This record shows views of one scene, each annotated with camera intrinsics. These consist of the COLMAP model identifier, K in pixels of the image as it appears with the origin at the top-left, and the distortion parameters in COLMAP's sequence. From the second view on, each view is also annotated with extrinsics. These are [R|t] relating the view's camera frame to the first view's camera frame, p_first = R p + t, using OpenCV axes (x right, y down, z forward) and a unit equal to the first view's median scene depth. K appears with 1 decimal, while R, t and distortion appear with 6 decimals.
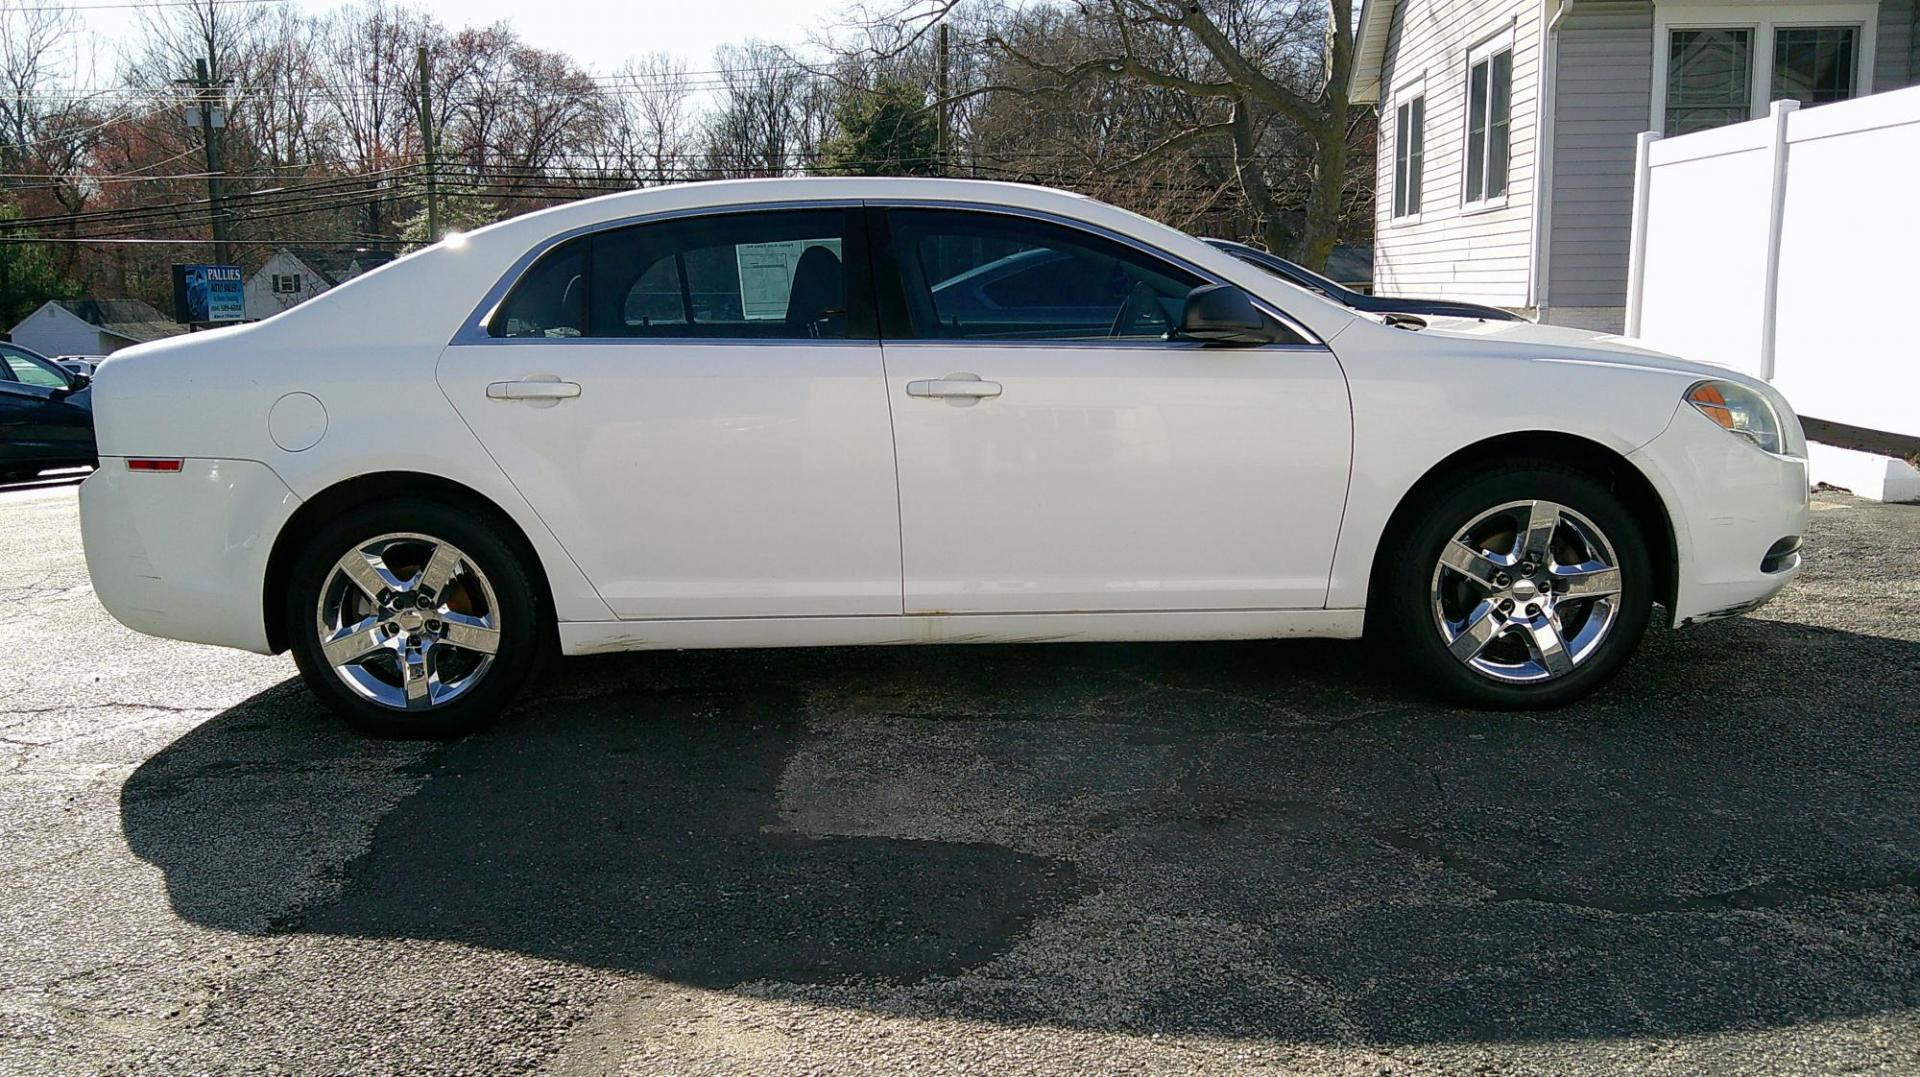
lens RADIAL K [[1635.5, 0, 931.5], [0, 1635.5, 570.9], [0, 0, 1]] dist [0.054523, -0.110376]
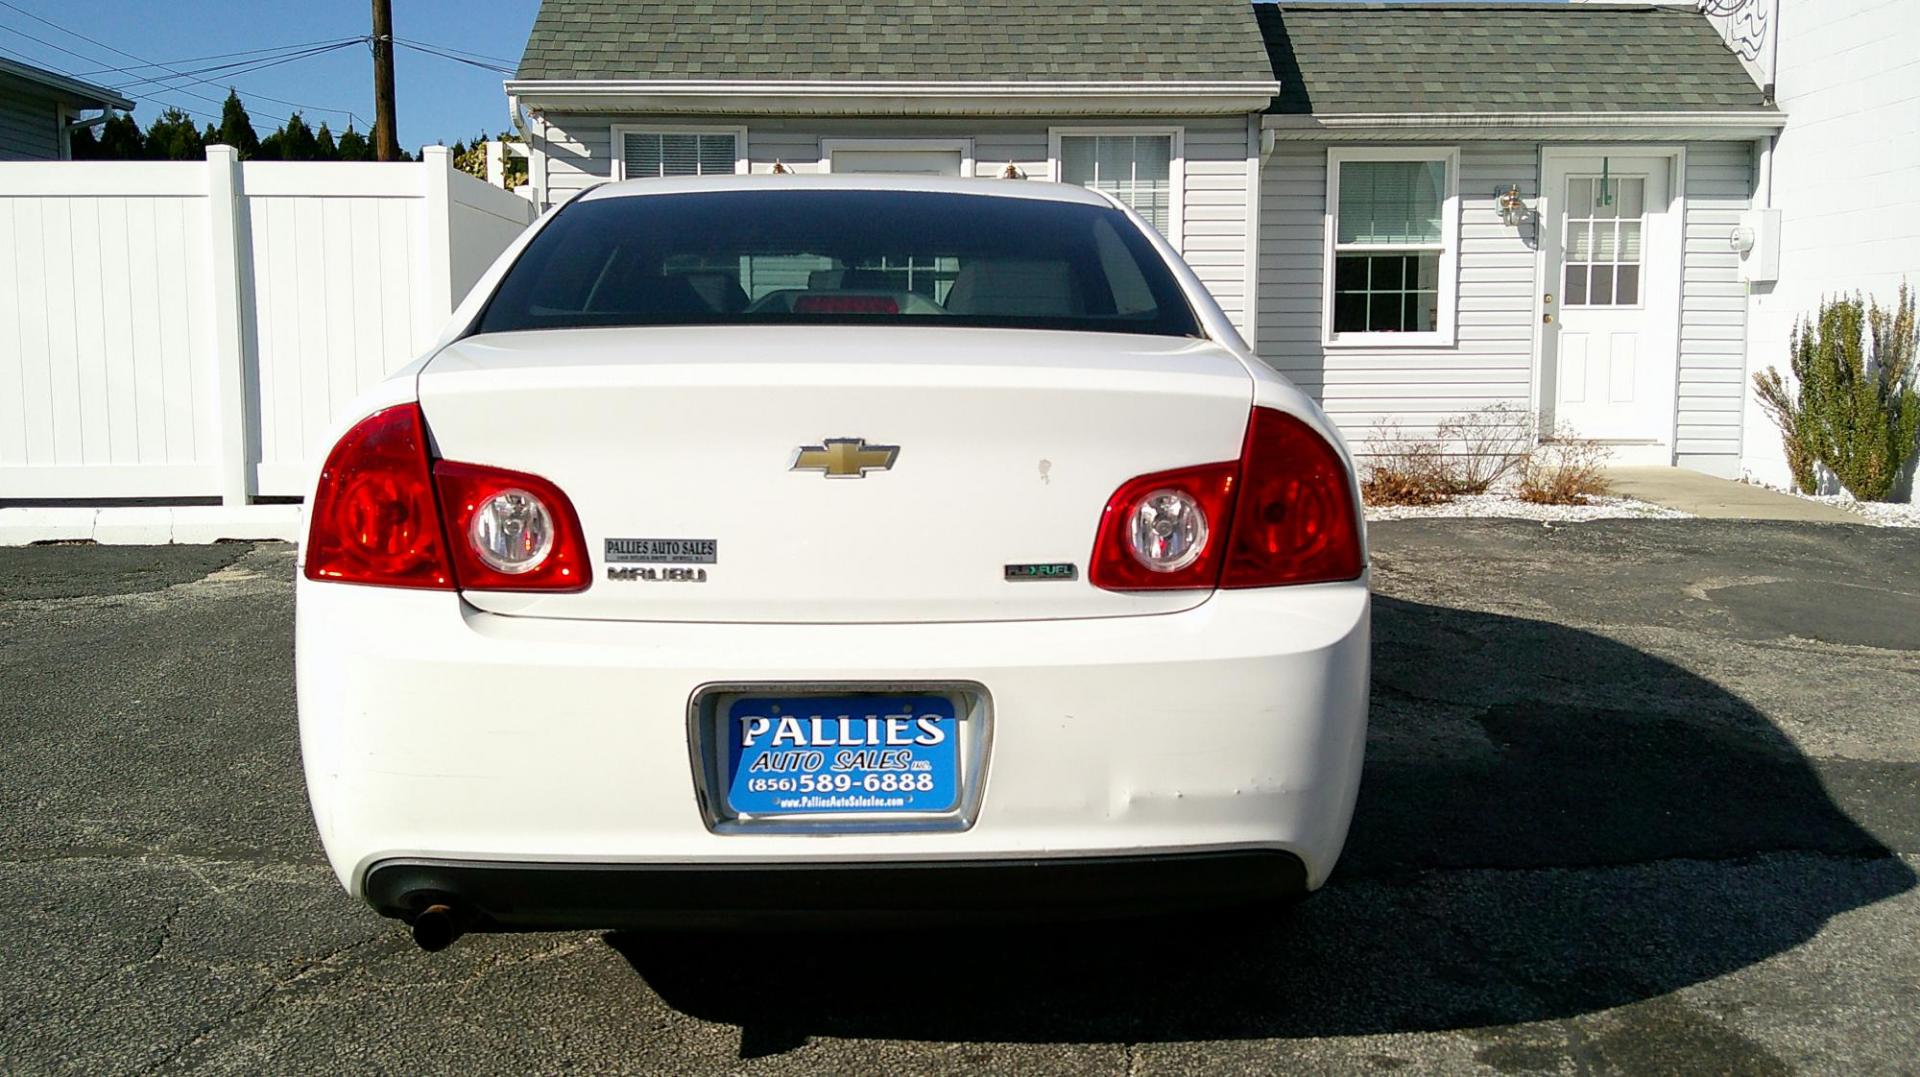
lens RADIAL K [[1660.8, 0, 928.1], [0, 1660.8, 540.5], [0, 0, 1]] dist [0.063499, -0.202488]
pose [[-0.034666, -0.093509, 0.995015, -1.058576], [0.169038, 0.980720, 0.098055, -0.158069], [-0.985000, 0.171594, -0.018191, 1.151922]]
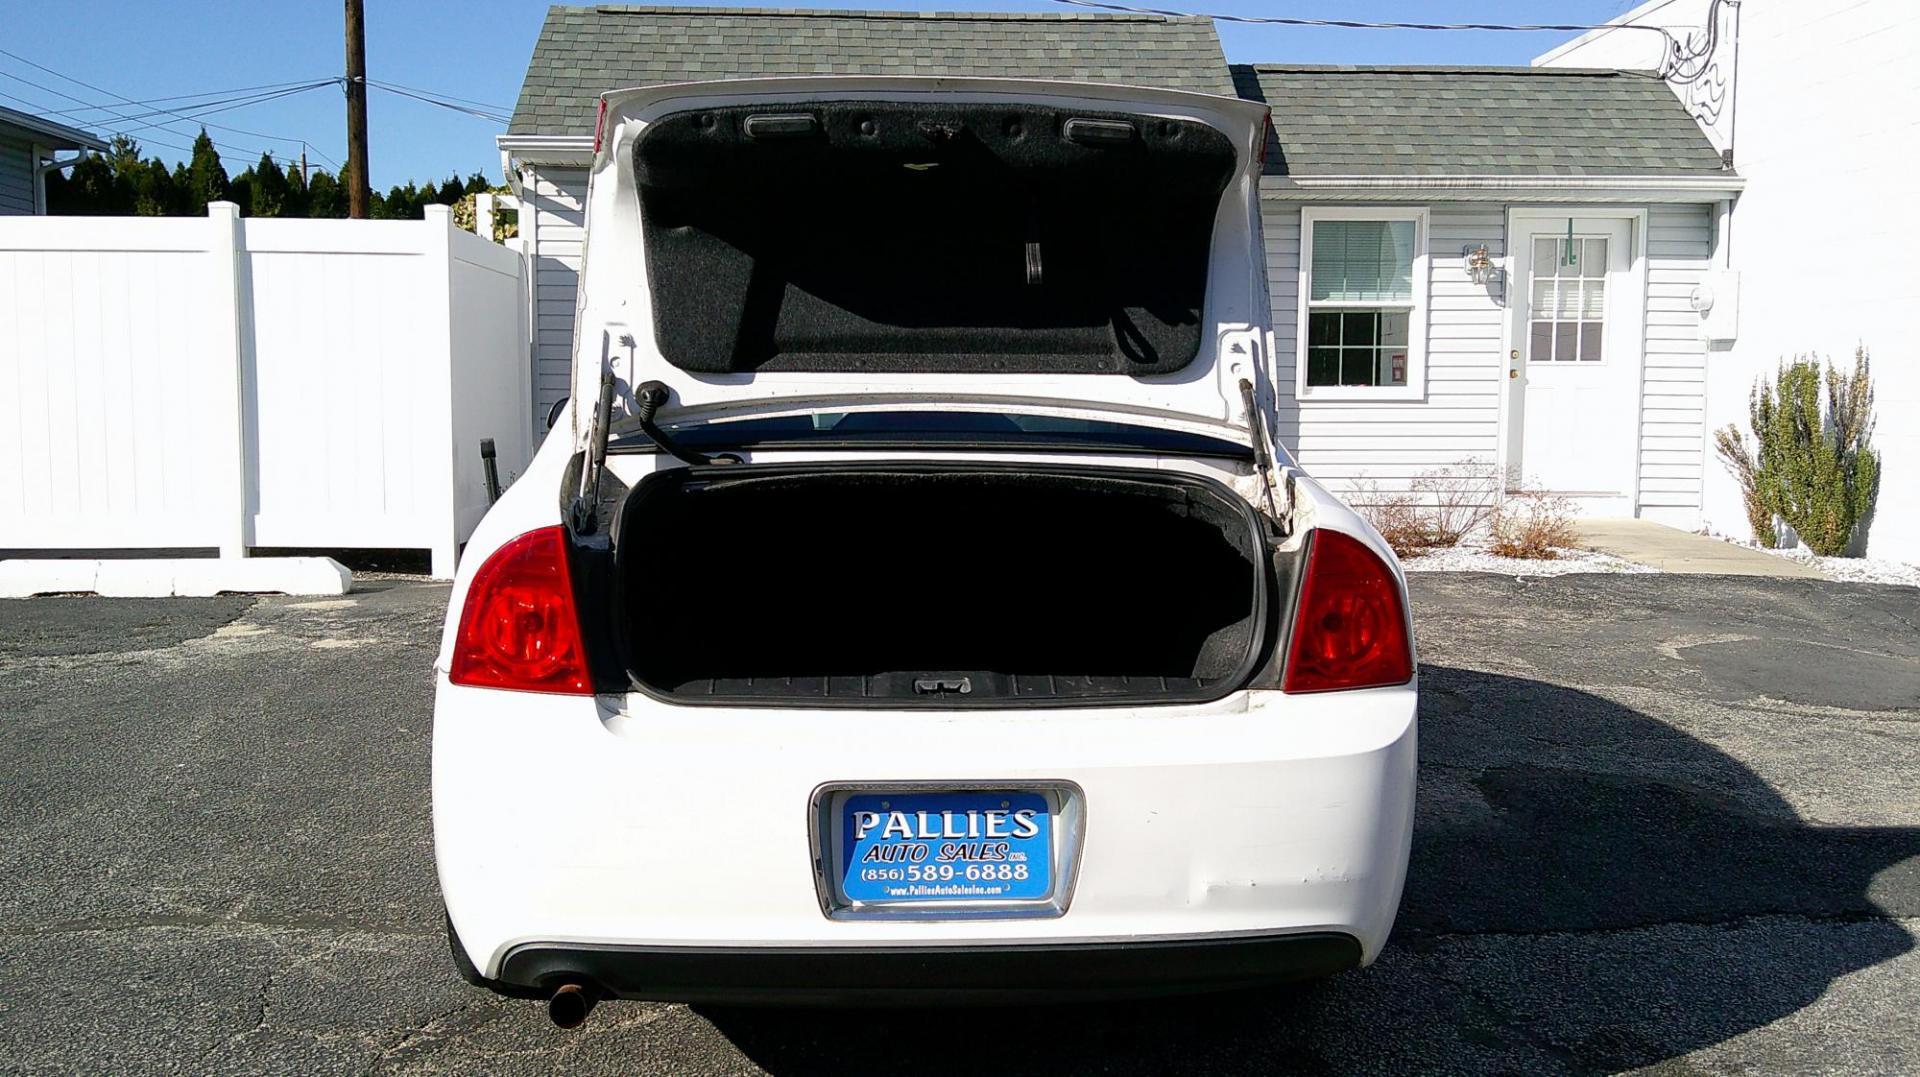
lens RADIAL K [[1664.0, 0, 927.8], [0, 1664.0, 544.4], [0, 0, 1]] dist [0.073726, -0.253700]
pose [[-0.059968, -0.075626, 0.995331, -1.106704], [0.163553, 0.982906, 0.084536, -0.196778], [-0.984710, 0.167859, -0.046574, 1.195397]]
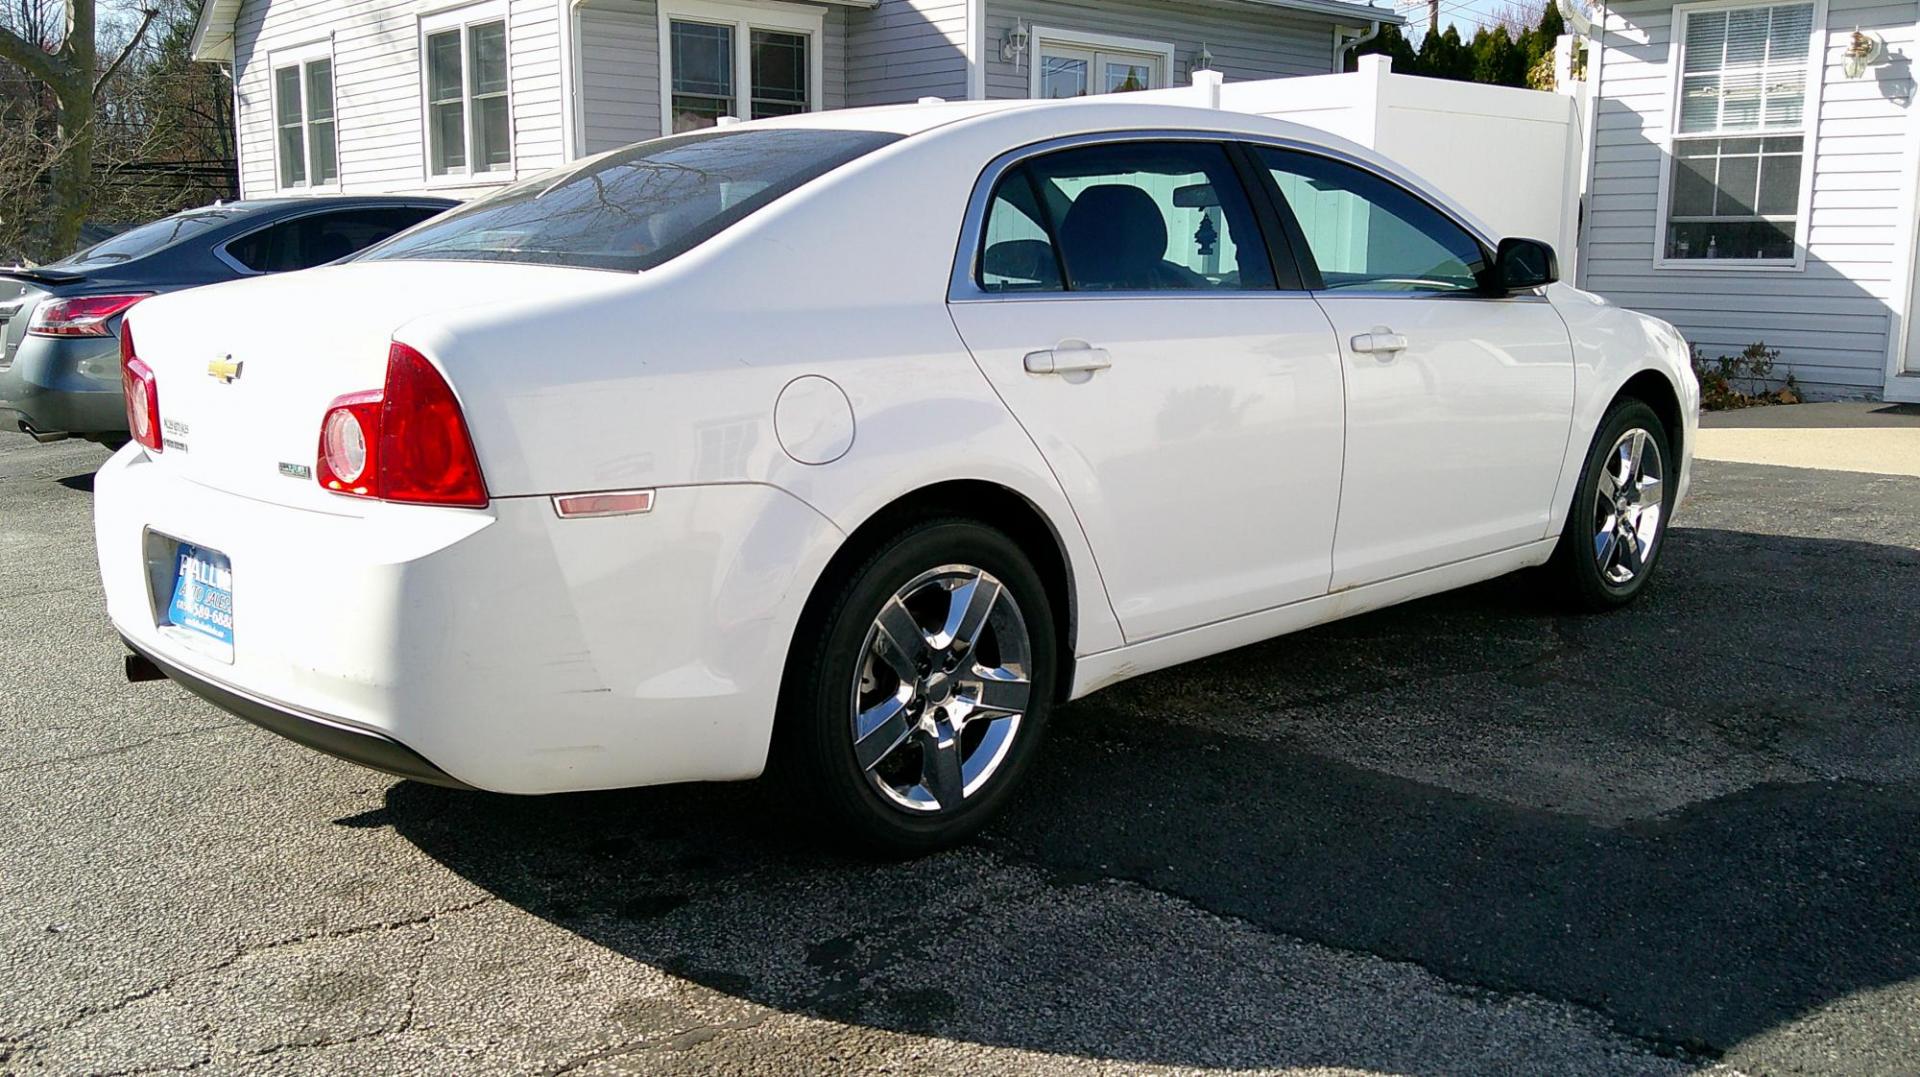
lens RADIAL K [[1664.0, 0, 927.8], [0, 1664.0, 544.4], [0, 0, 1]] dist [0.073726, -0.253700]
pose [[0.718343, -0.103606, 0.687932, -0.809290], [0.108143, 0.993458, 0.036696, -0.058560], [-0.687233, 0.048035, 0.724847, 0.470512]]
